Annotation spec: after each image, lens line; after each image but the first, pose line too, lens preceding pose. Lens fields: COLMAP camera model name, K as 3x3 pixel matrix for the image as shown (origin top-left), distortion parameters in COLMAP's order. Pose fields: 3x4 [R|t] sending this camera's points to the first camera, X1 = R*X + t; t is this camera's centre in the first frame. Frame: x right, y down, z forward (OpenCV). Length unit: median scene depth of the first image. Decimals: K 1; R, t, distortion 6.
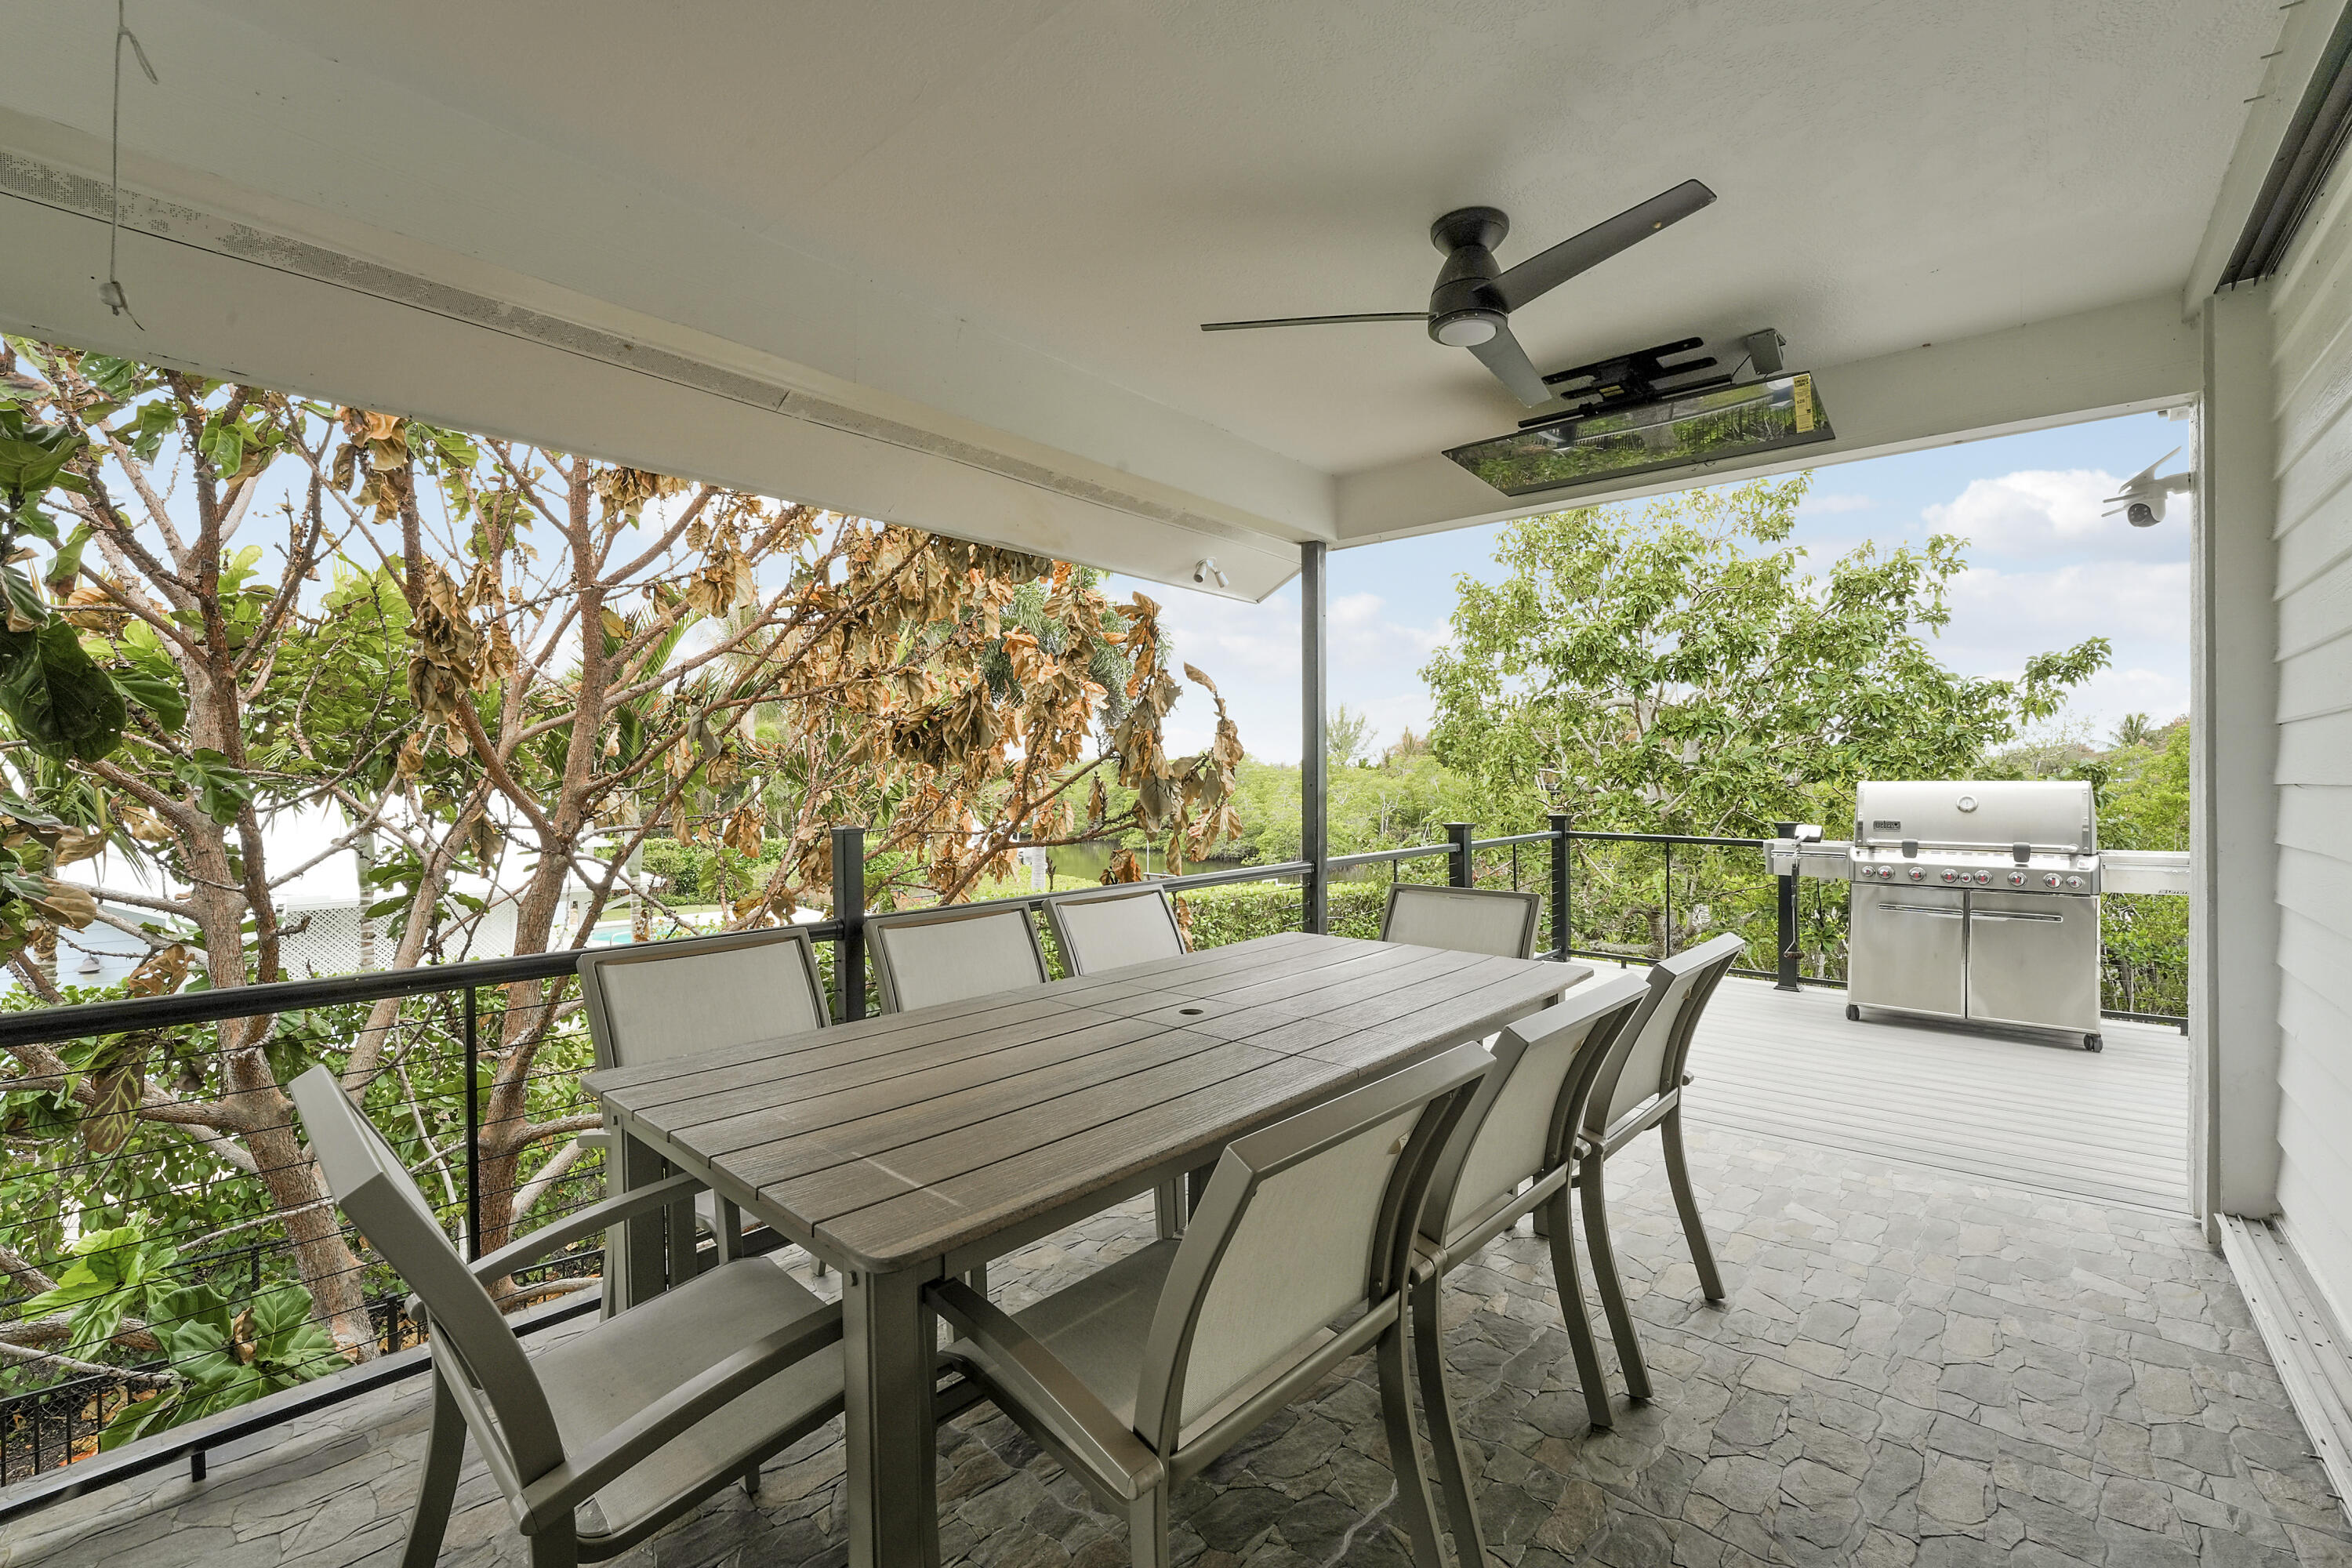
lens RADIAL K [[971.7, 0, 1184.1], [0, 971.7, 779.4], [0, 0, 1]] dist [-0.011093, 0.000114]
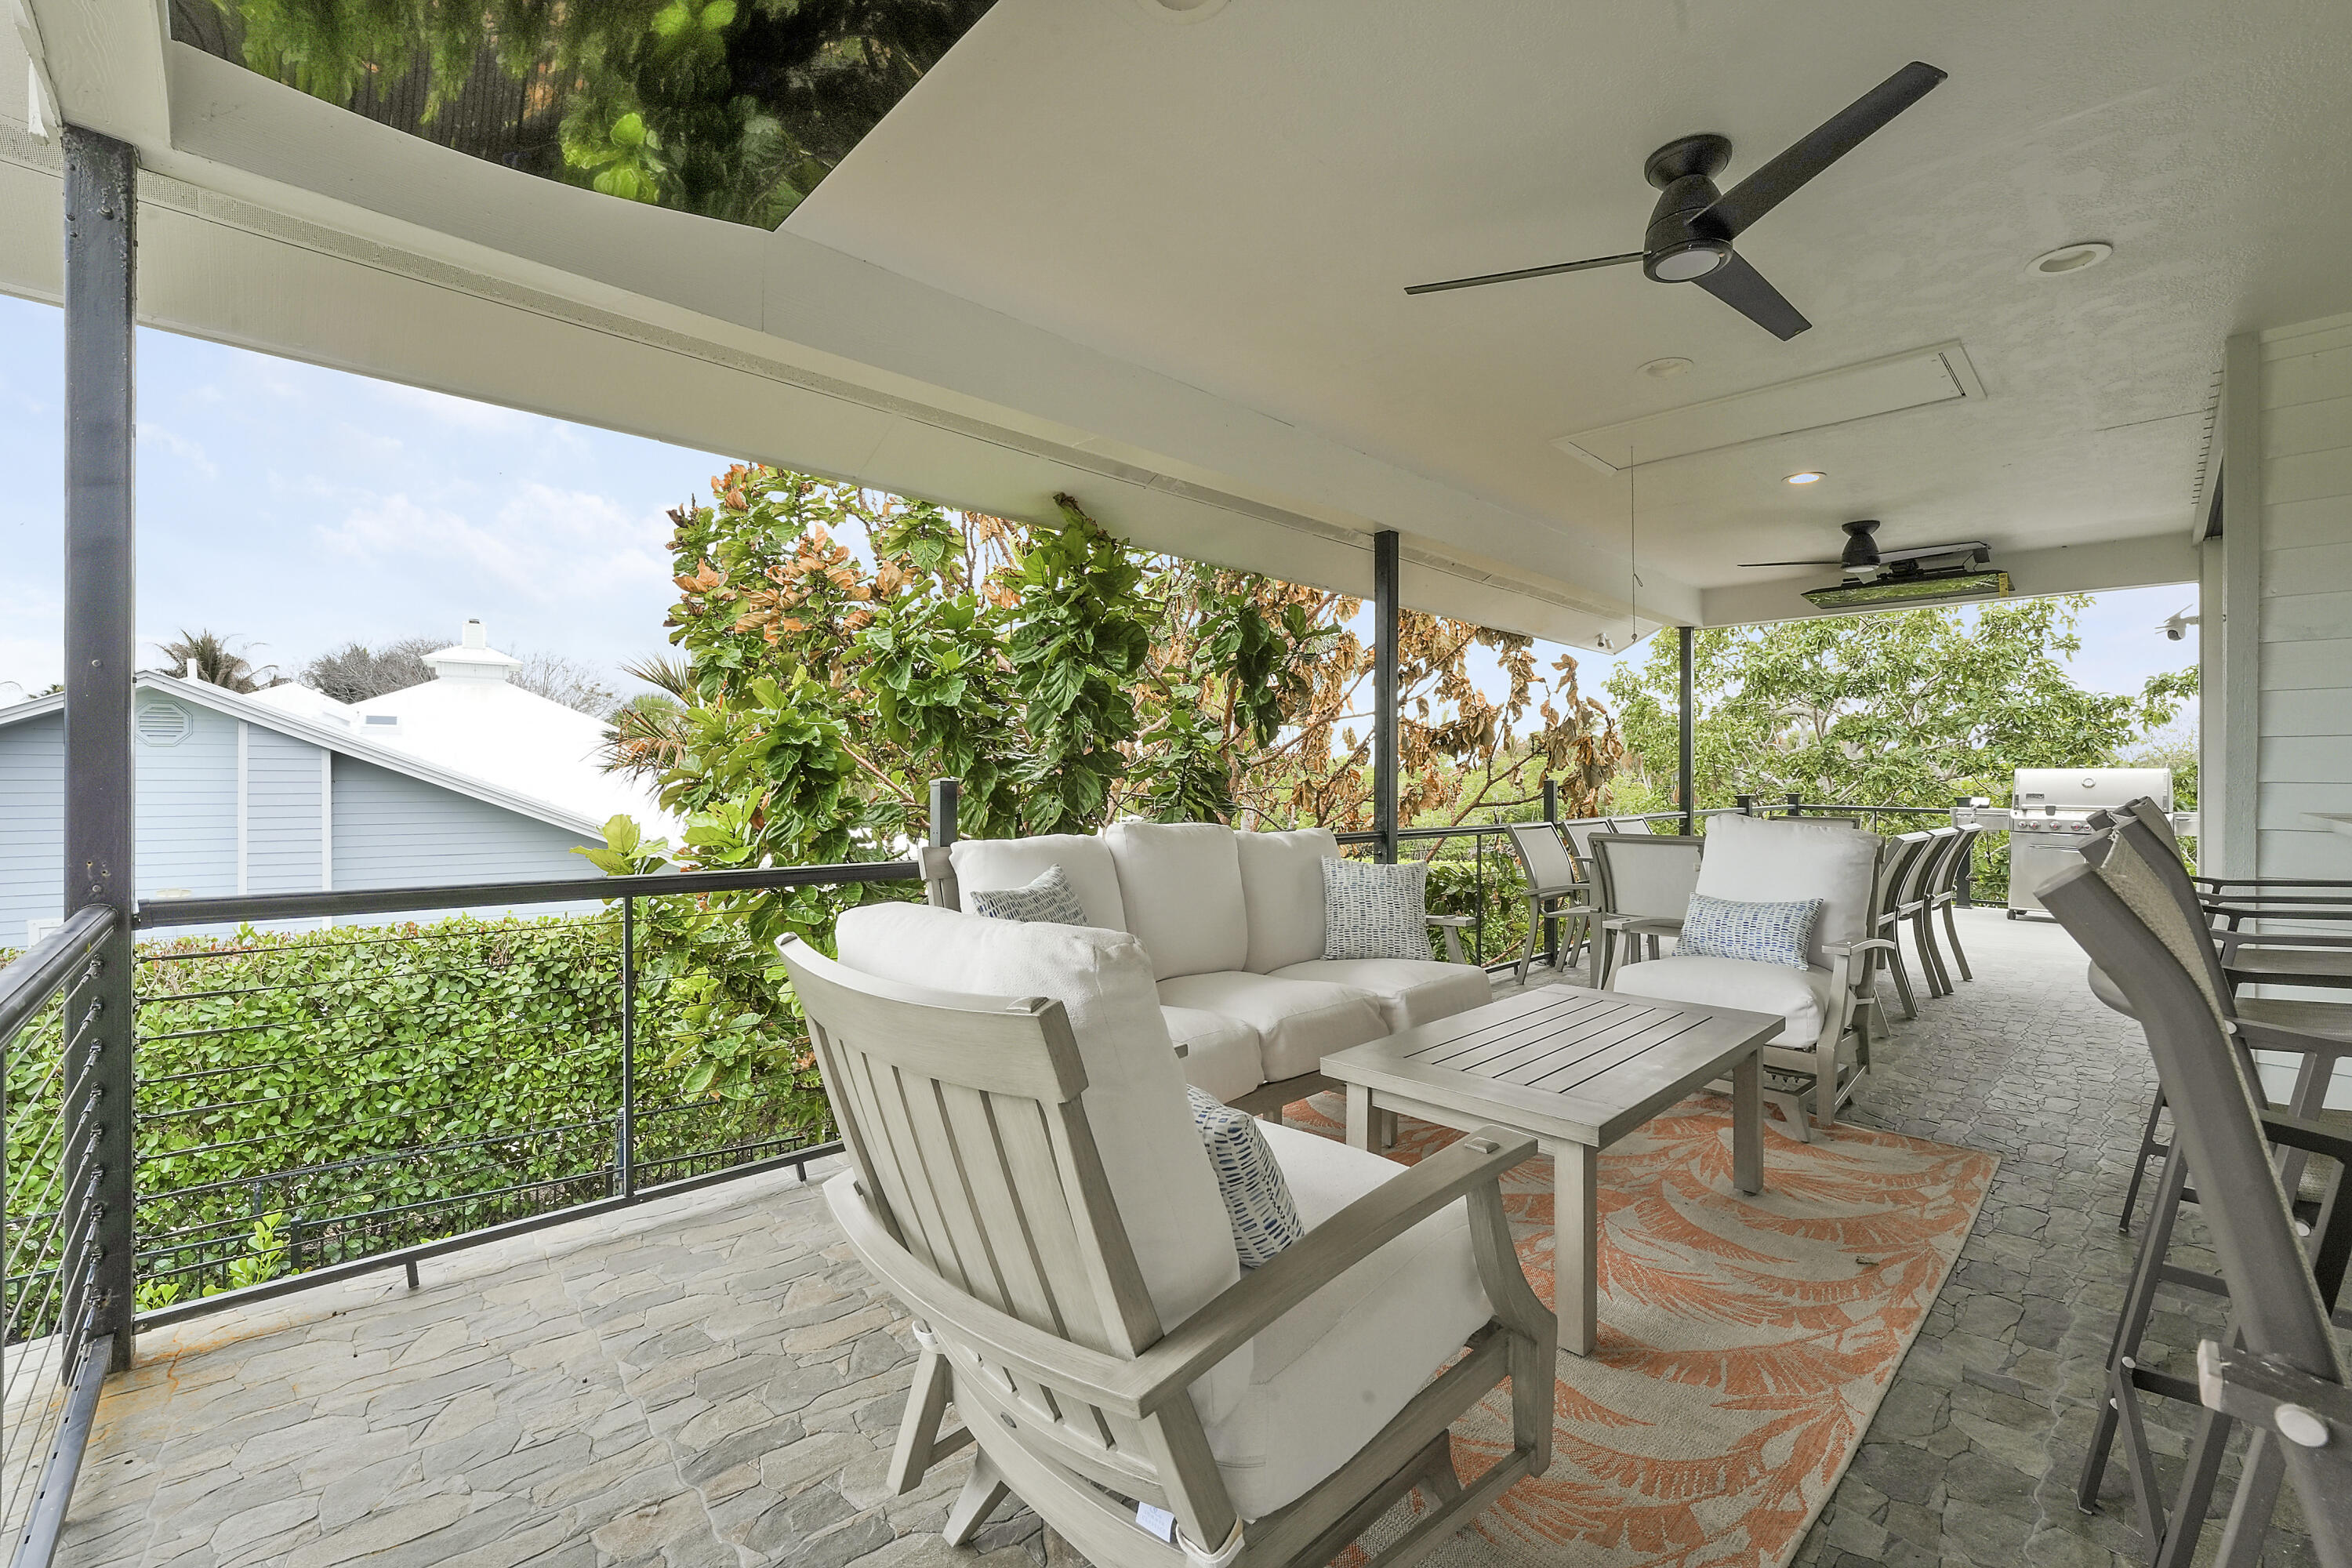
lens RADIAL K [[971.7, 0, 1173.3], [0, 971.7, 777.6], [0, 0, 1]] dist [-0.011093, 0.000114]
pose [[0.996170, 0.006183, -0.087221, -0.278105], [-0.006484, 0.999974, -0.003161, 0.015967], [0.087199, 0.003715, 0.996184, -0.357429]]
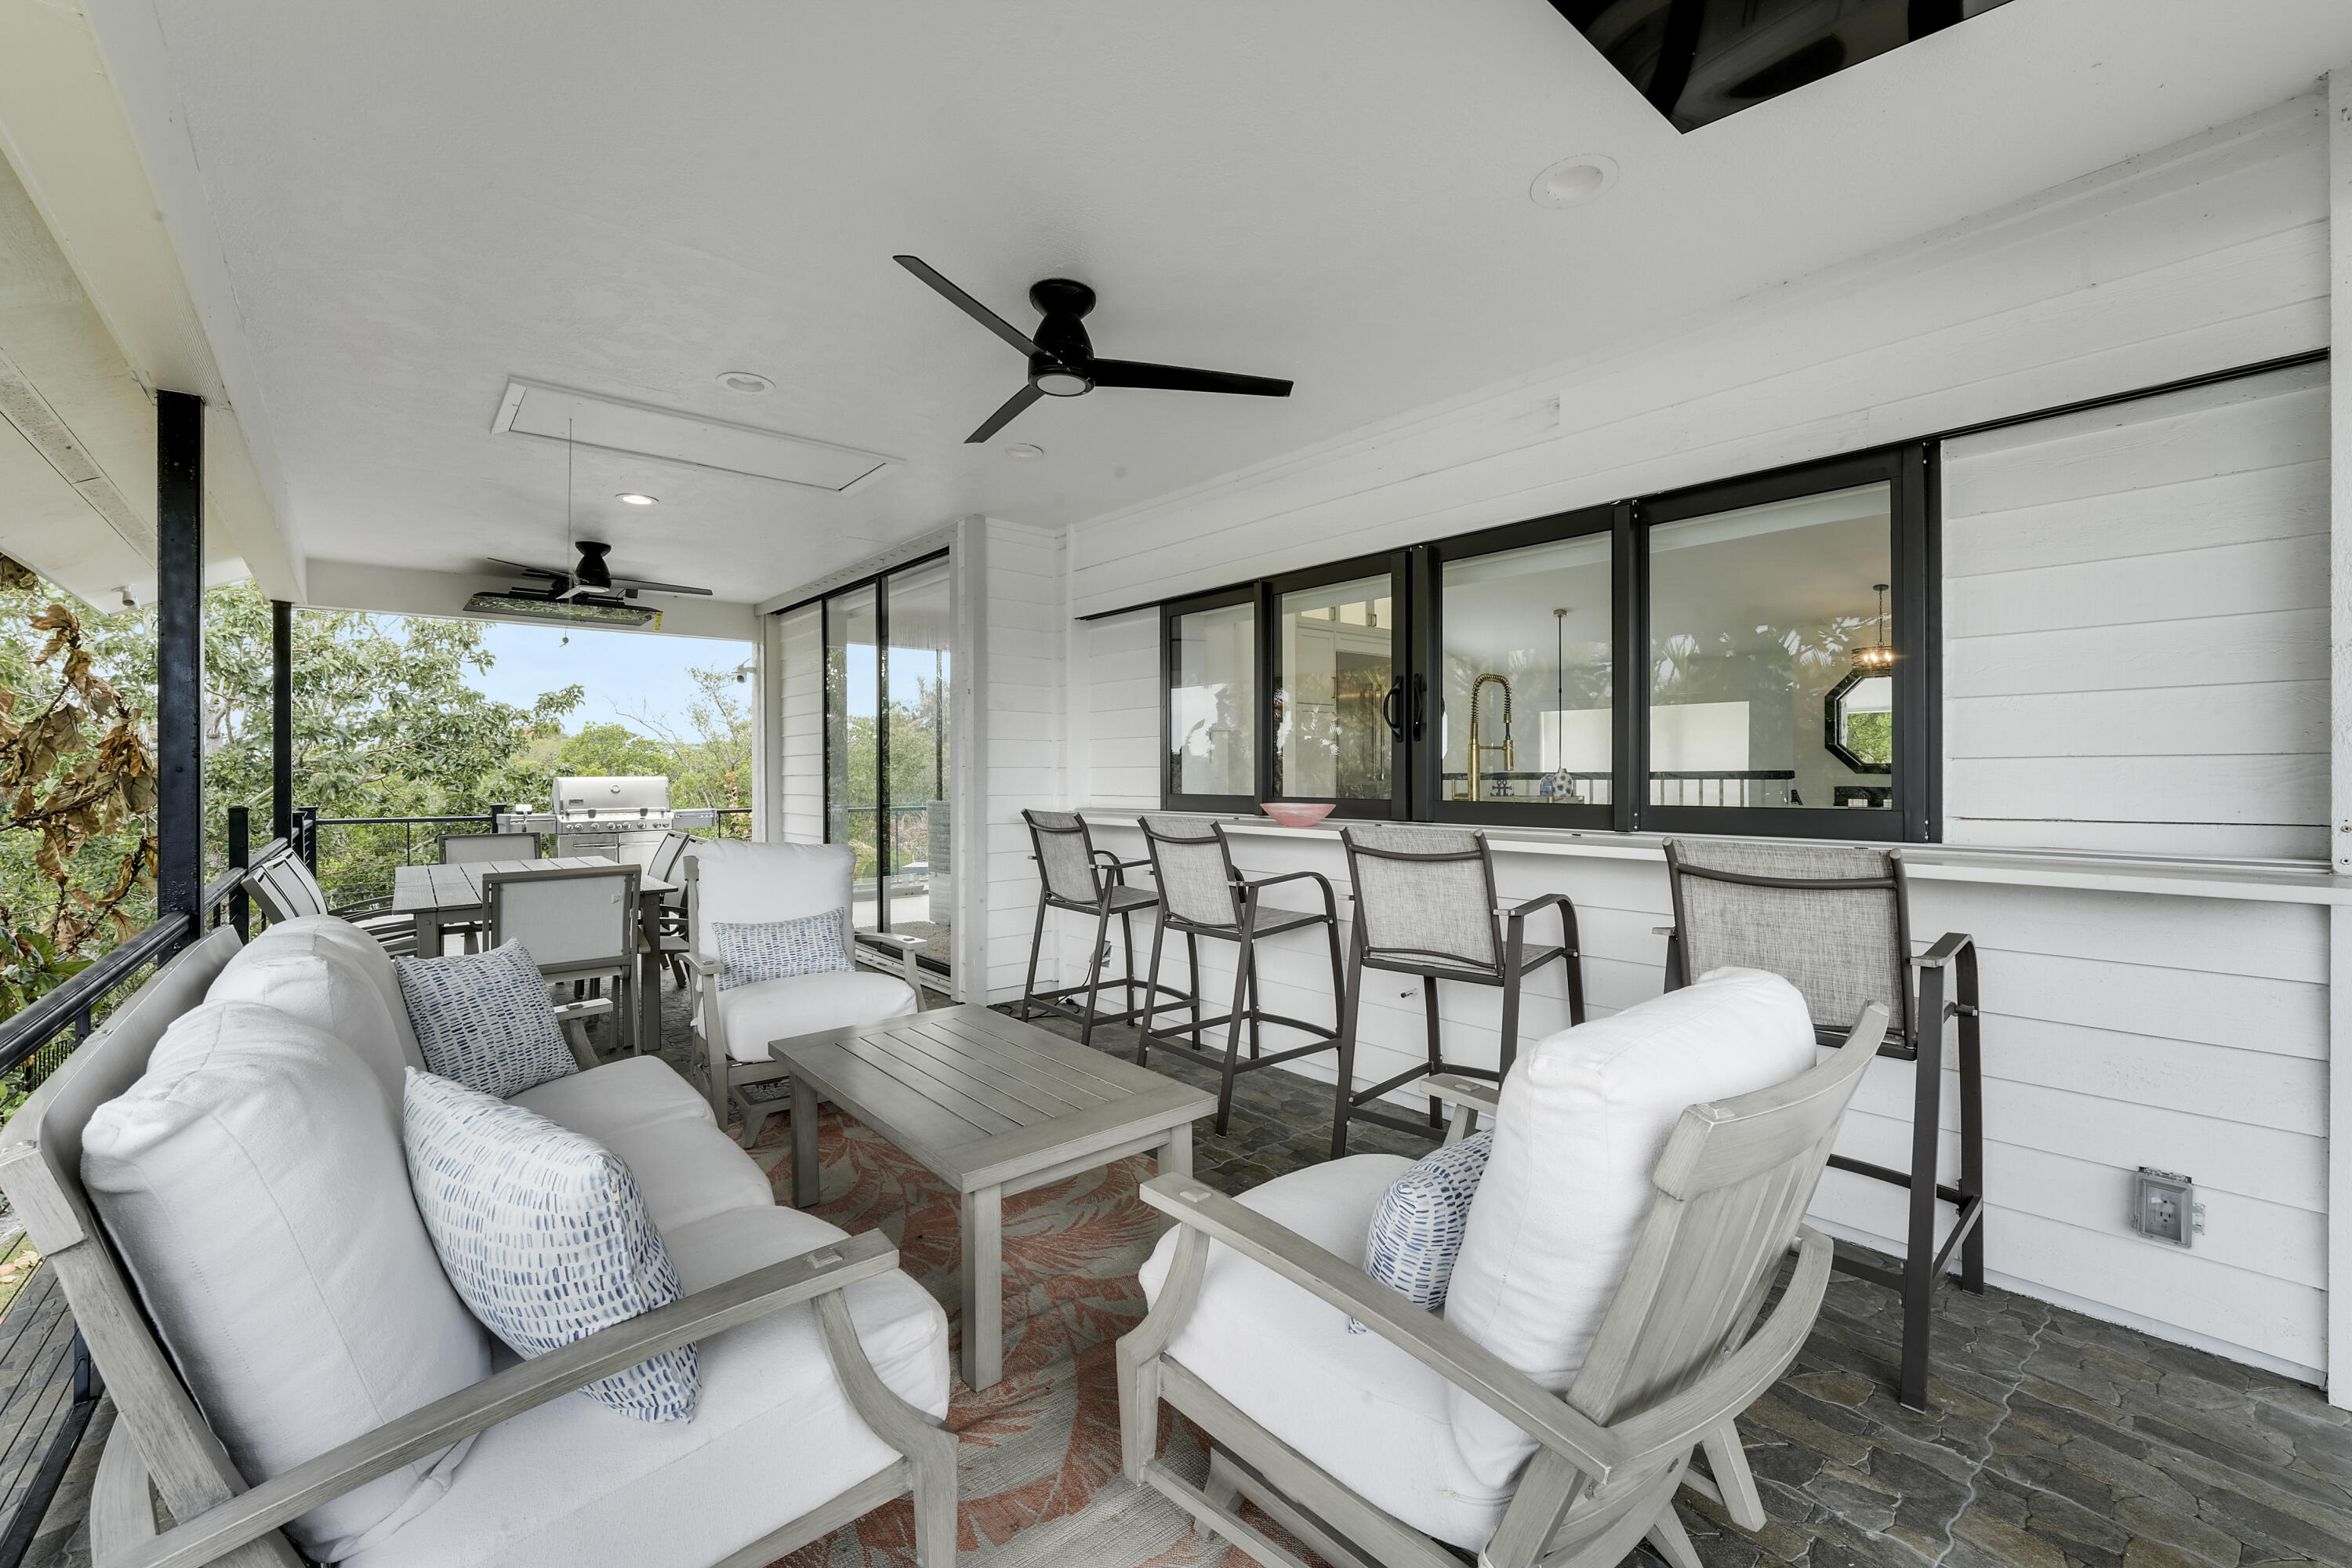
lens RADIAL K [[971.9, 0, 1180.2], [0, 971.9, 777.2], [0, 0, 1]] dist [-0.013619, -0.000222]
pose [[0.151020, -0.004537, 0.988520, -0.445592], [0.009681, 0.999948, 0.003110, 0.004101], [-0.988483, 0.009101, 0.151056, -0.193084]]
